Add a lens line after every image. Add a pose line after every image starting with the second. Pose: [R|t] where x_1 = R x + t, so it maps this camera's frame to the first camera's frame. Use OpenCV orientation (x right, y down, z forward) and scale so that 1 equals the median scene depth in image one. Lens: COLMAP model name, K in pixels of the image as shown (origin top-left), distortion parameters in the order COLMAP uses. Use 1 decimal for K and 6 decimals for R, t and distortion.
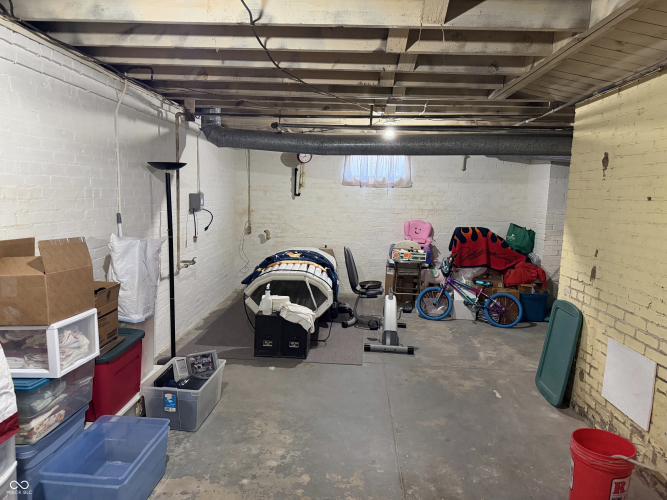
lens RADIAL K [[477.4, 0, 333.5], [0, 477.4, 250.0], [0, 0, 1]] dist [0.006486, -0.005597]
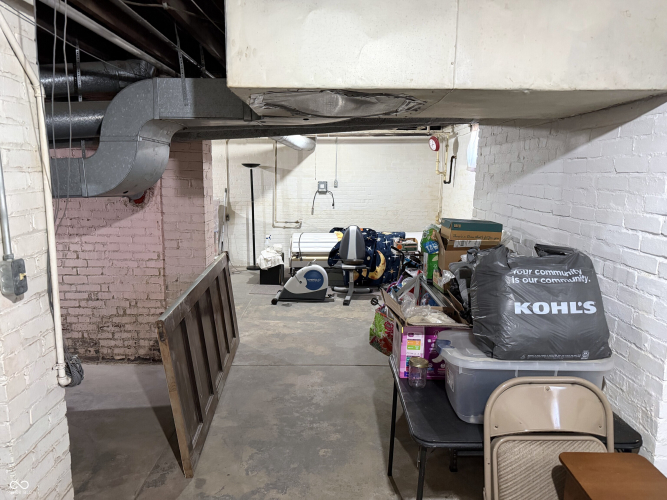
lens RADIAL K [[477.4, 0, 333.5], [0, 477.4, 250.0], [0, 0, 1]] dist [0.006486, -0.005597]
pose [[0.059588, 0.125197, -0.990341, 1.351736], [-0.139355, 0.983432, 0.115939, -0.088389], [0.988448, 0.131100, 0.076048, 1.000069]]
